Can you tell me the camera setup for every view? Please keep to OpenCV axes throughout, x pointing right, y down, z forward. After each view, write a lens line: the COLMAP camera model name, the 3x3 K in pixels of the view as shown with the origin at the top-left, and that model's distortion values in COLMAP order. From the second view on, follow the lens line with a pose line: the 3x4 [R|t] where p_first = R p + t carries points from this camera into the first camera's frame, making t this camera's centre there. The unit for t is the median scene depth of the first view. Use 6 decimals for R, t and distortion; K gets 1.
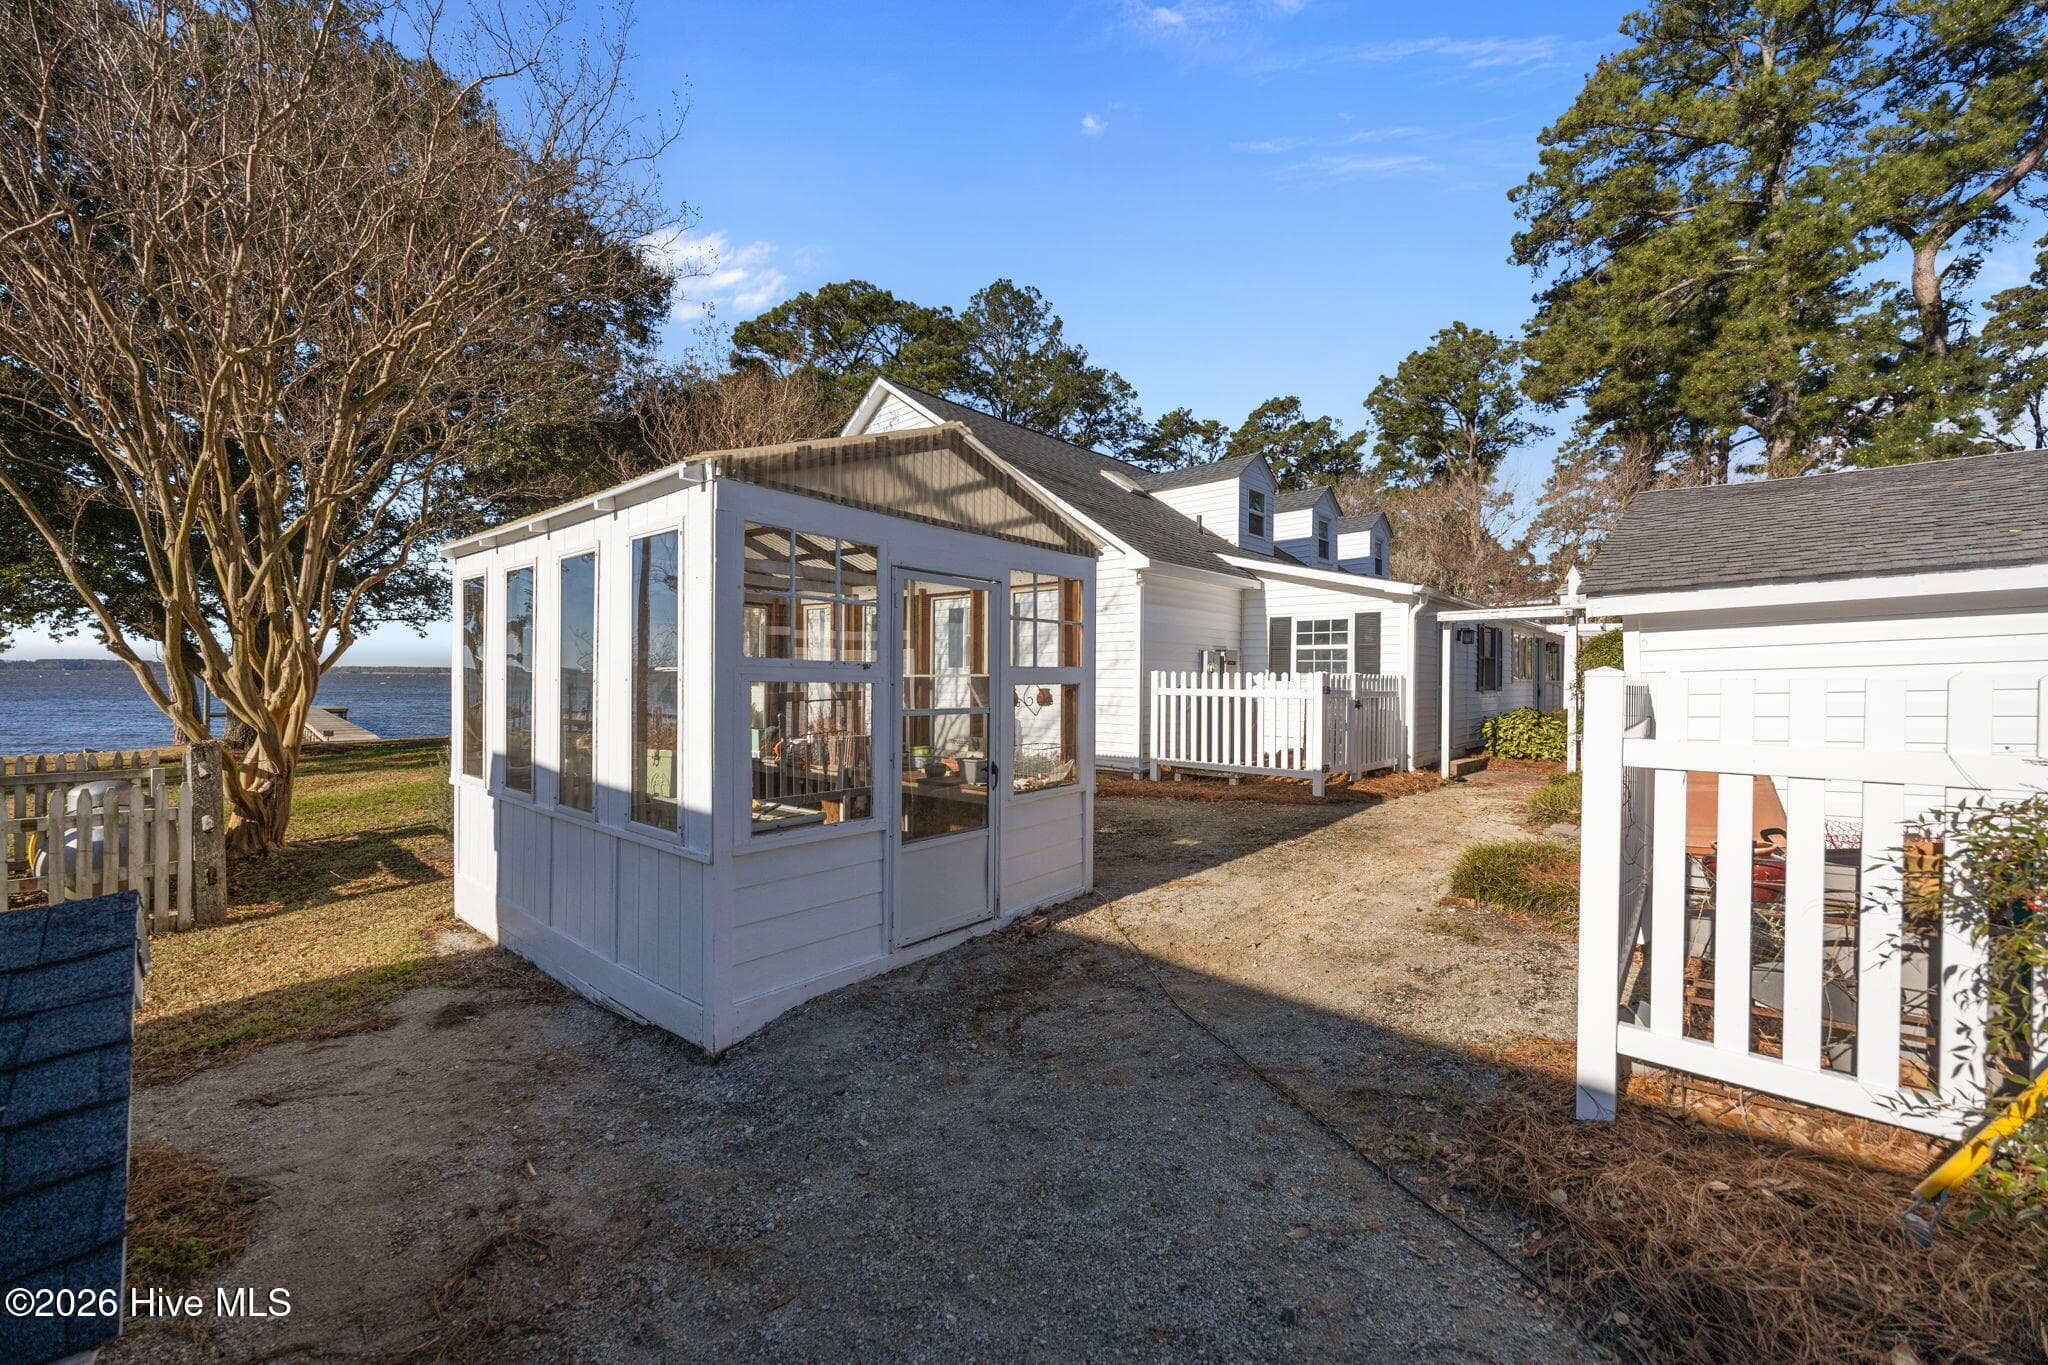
lens RADIAL K [[790.8, 0, 1017.0], [0, 790.8, 682.1], [0, 0, 1]] dist [-0.005295, -0.000049]
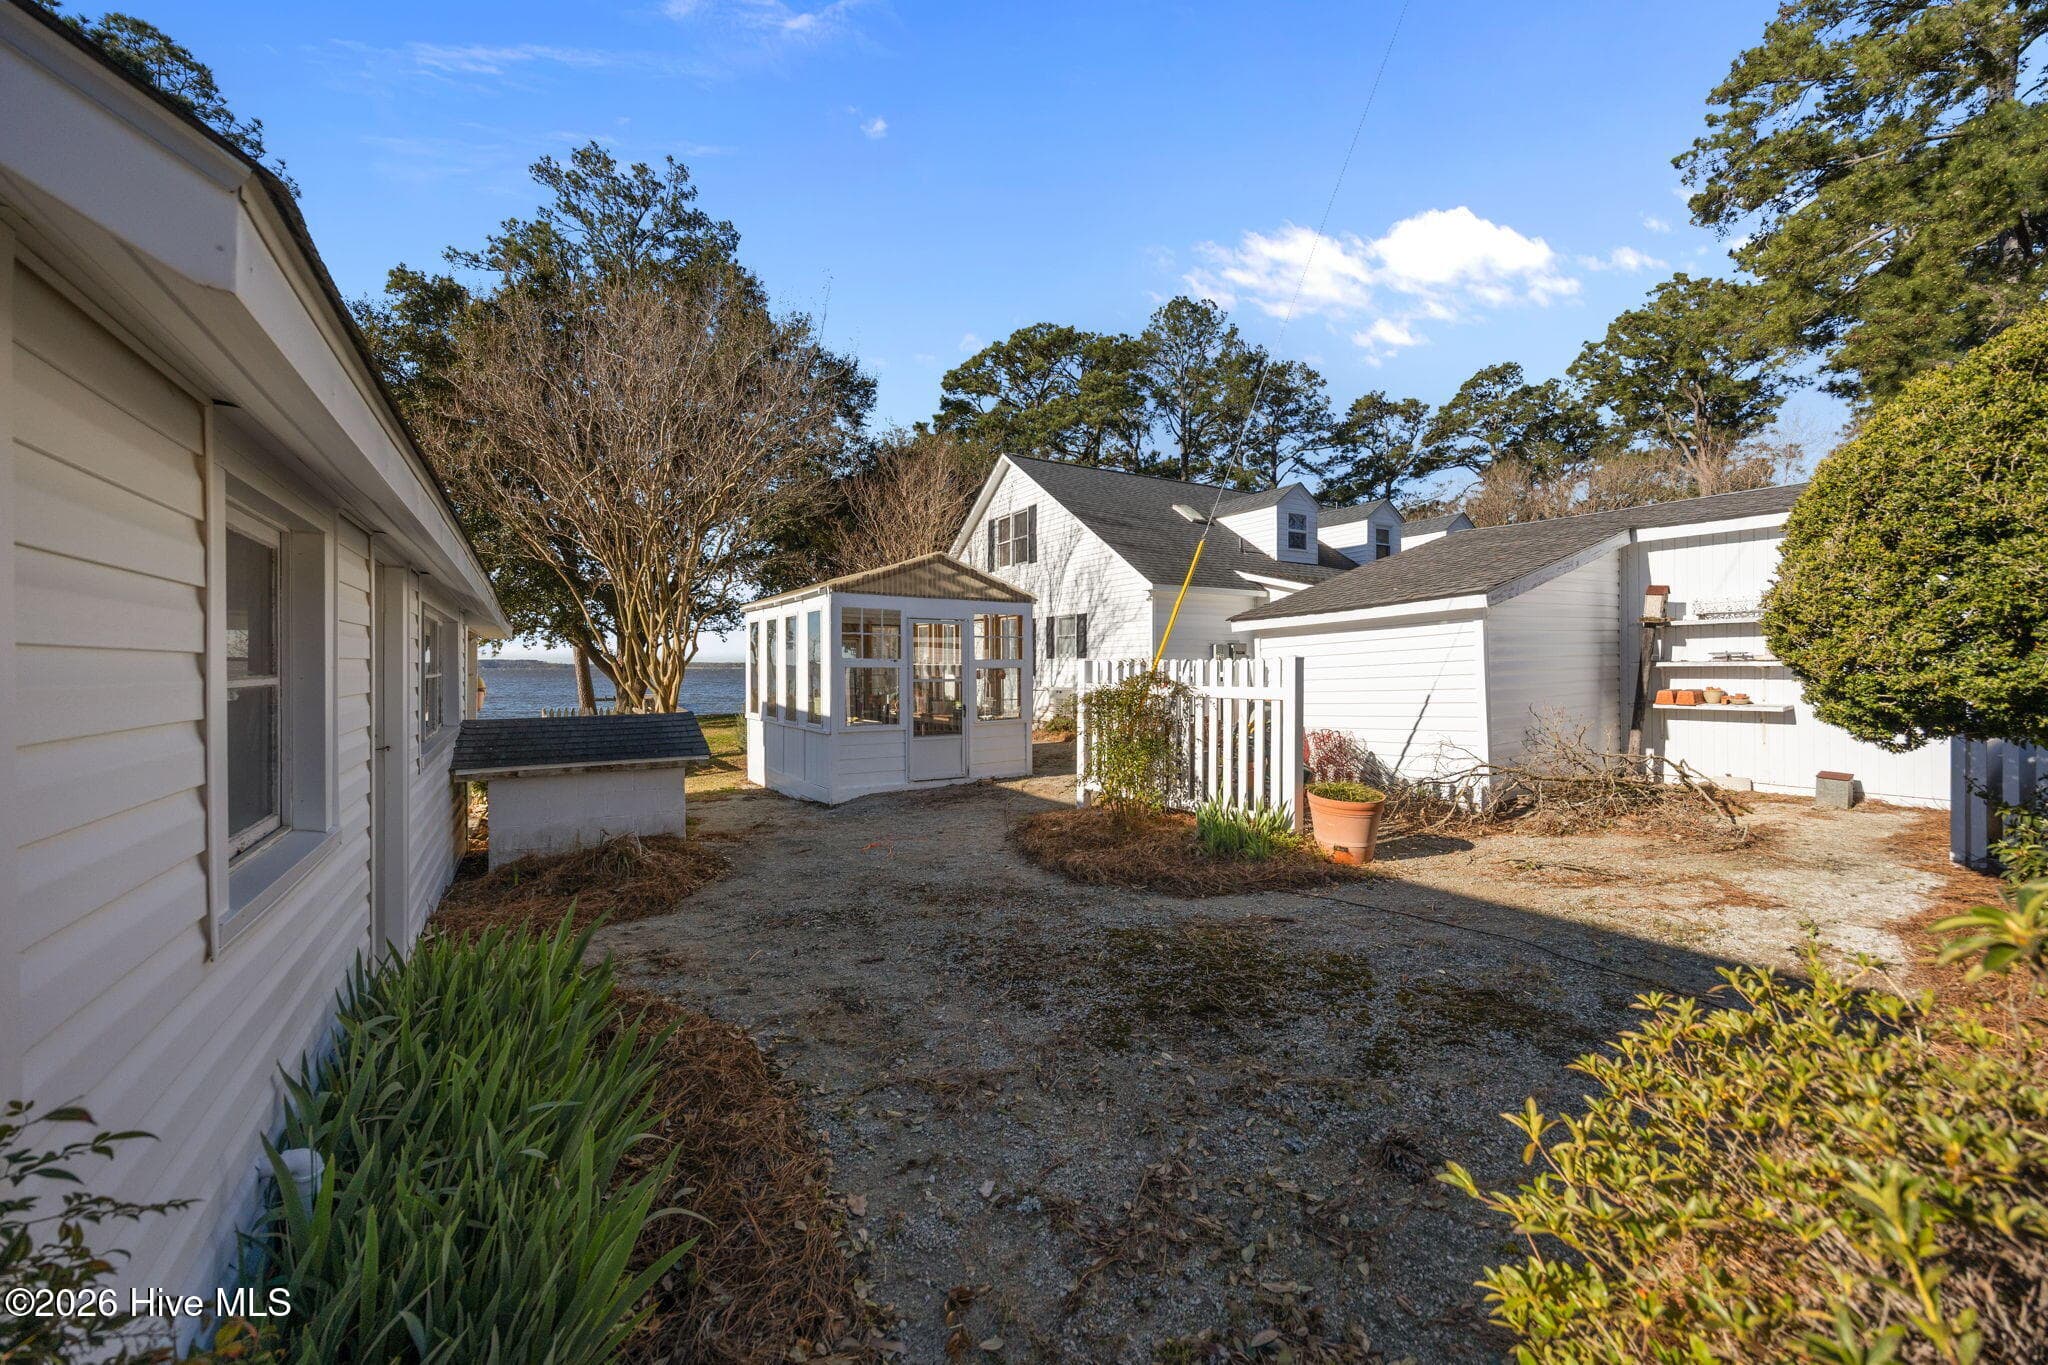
lens RADIAL K [[791.2, 0, 1024.0], [0, 791.2, 668.0], [0, 0, 1]] dist [0.003371, -0.000197]
pose [[0.961496, -0.011638, -0.274574, 0.081787], [0.010694, 0.999931, -0.004937, 0.001824], [0.274612, 0.001811, 0.961553, -0.116813]]
